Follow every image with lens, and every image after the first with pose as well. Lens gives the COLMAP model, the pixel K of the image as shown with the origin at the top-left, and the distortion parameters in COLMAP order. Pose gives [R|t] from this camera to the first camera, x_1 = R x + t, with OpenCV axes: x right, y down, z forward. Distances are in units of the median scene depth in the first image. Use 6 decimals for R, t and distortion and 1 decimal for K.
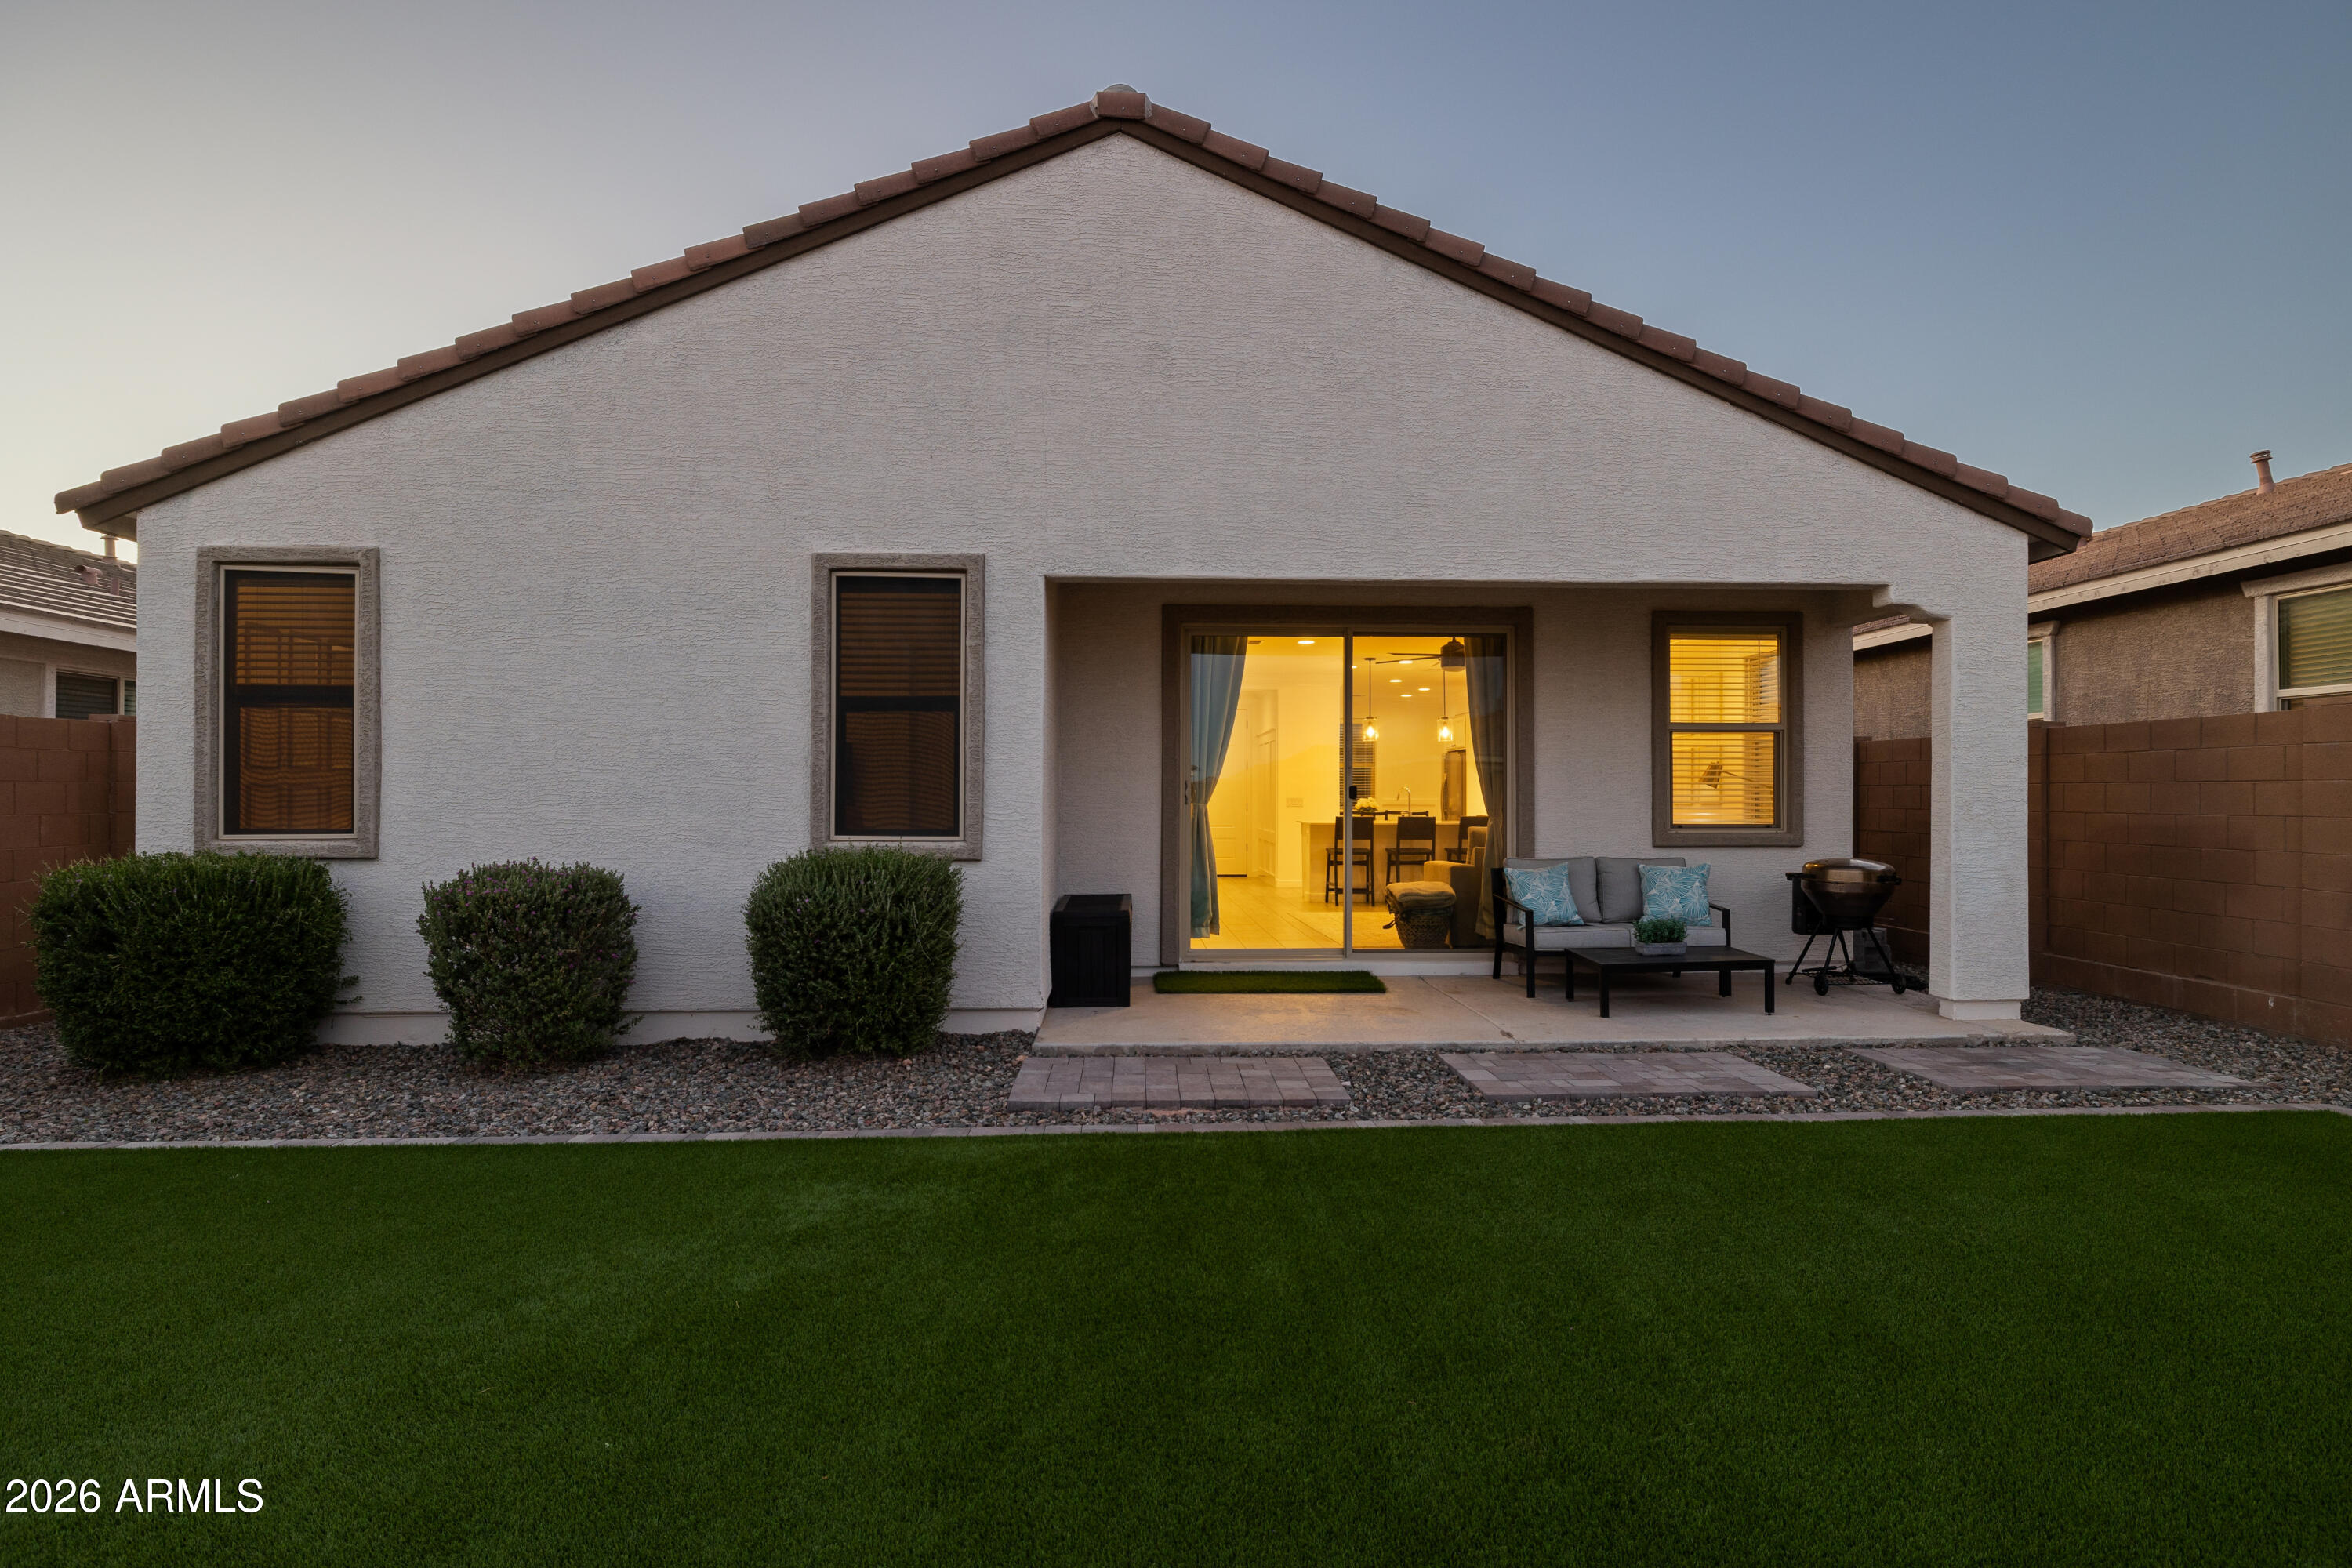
lens RADIAL K [[1287.8, 0, 1172.4], [0, 1287.8, 794.7], [0, 0, 1]] dist [-0.001612, -0.000580]
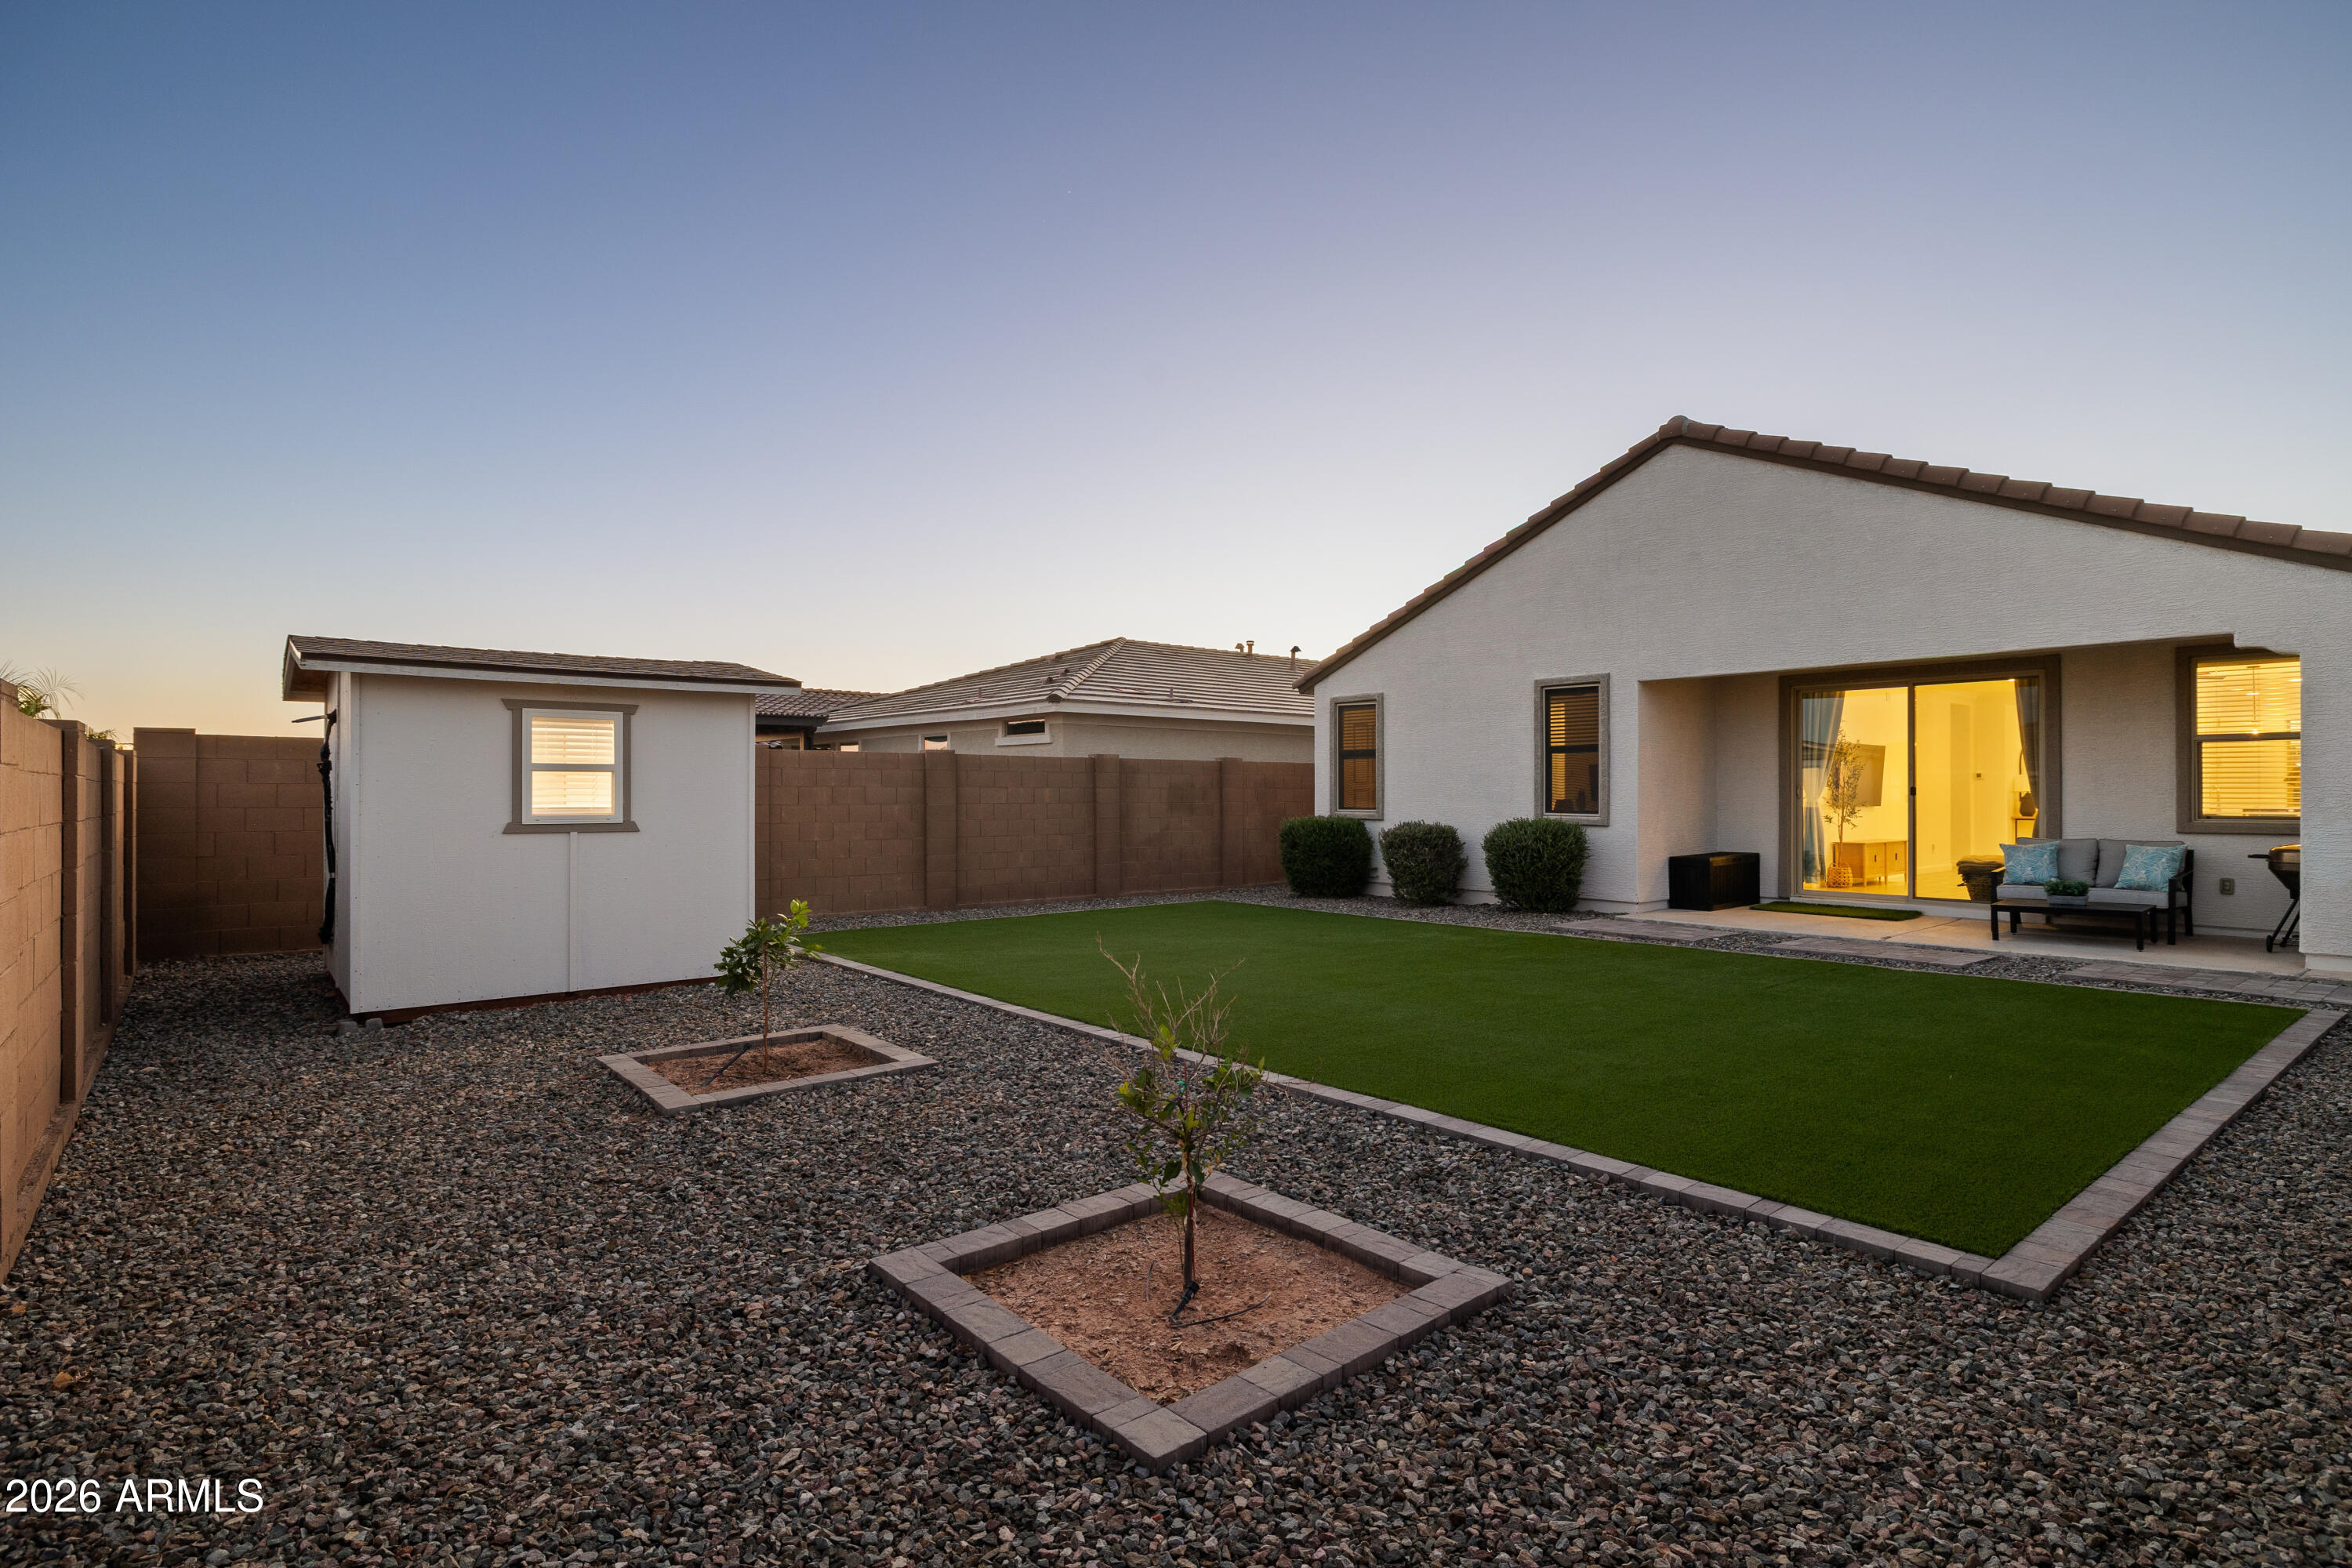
lens RADIAL K [[1171.4, 0, 1186.6], [0, 1171.4, 785.6], [0, 0, 1]] dist [0.002902, 0.001078]
pose [[0.596030, -0.006858, -0.802933, 0.915191], [0.003474, 0.999976, -0.005963, -0.003173], [0.802955, 0.000765, 0.596039, -0.604712]]
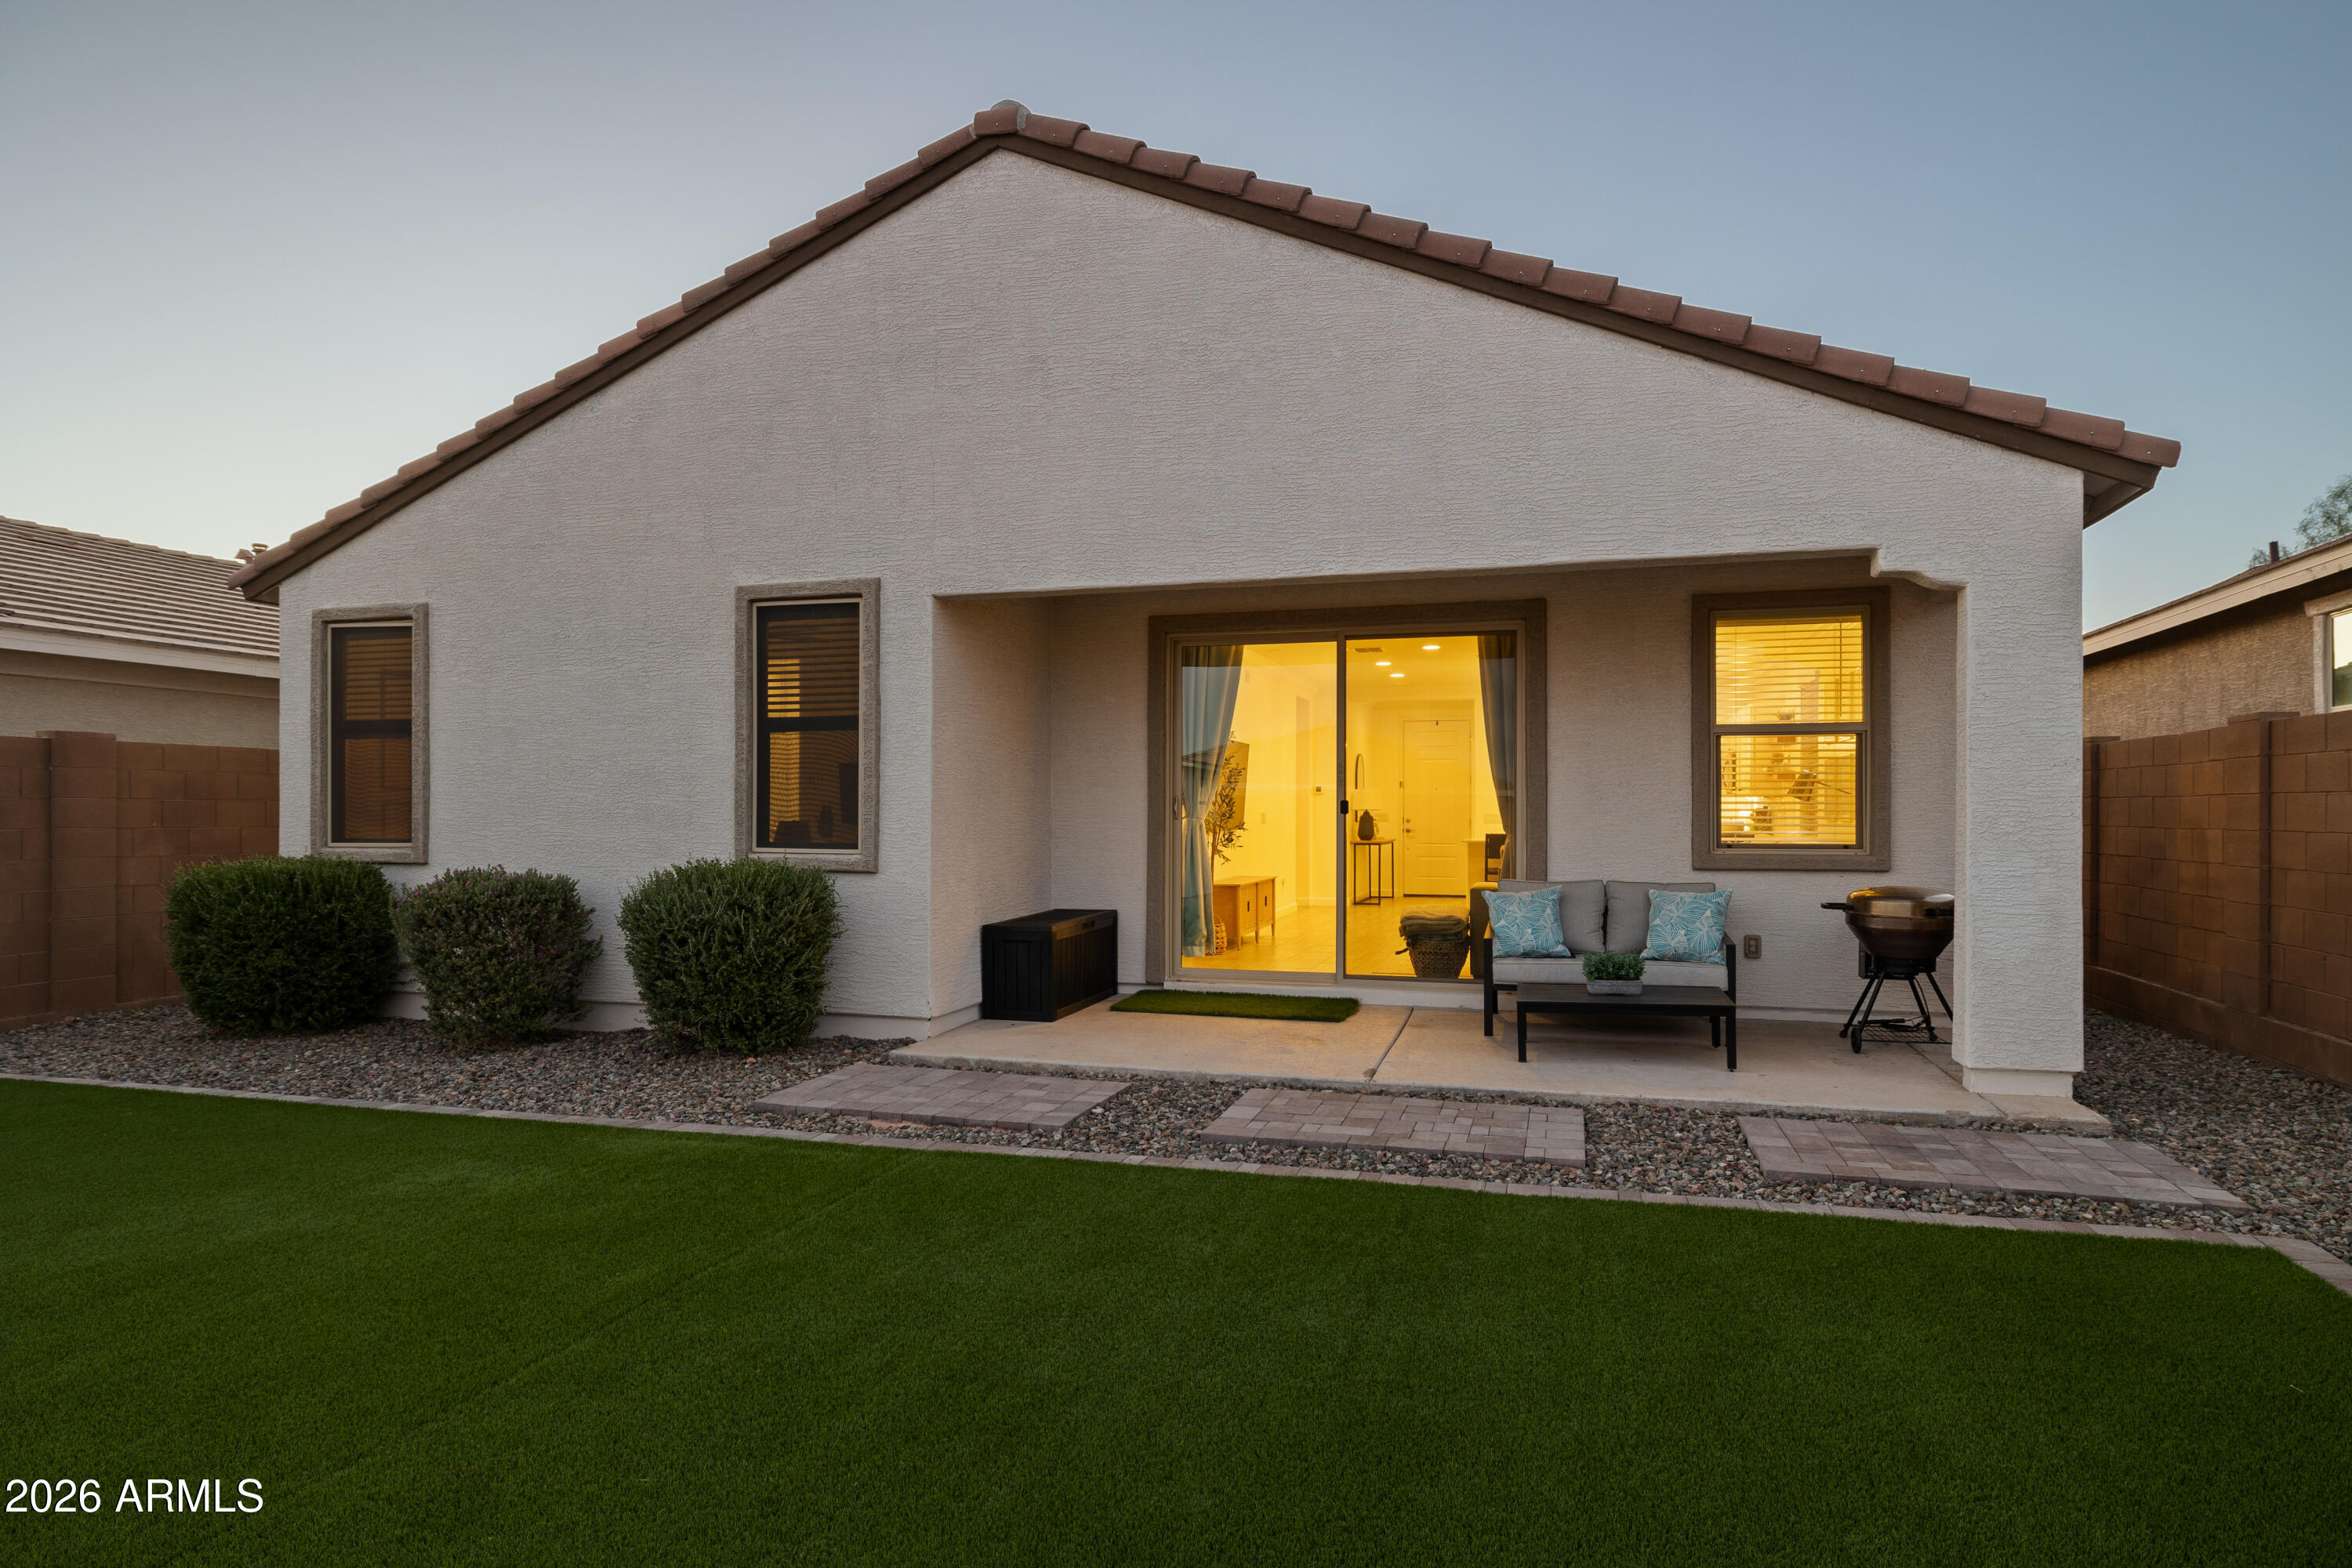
lens RADIAL K [[1287.8, 0, 1193.2], [0, 1287.8, 814.7], [0, 0, 1]] dist [-0.001612, -0.000580]
pose [[0.945230, -0.000339, -0.326406, 0.429346], [0.000847, 0.999999, 0.001417, 0.002857], [0.326405, -0.001616, 0.945229, 0.100779]]
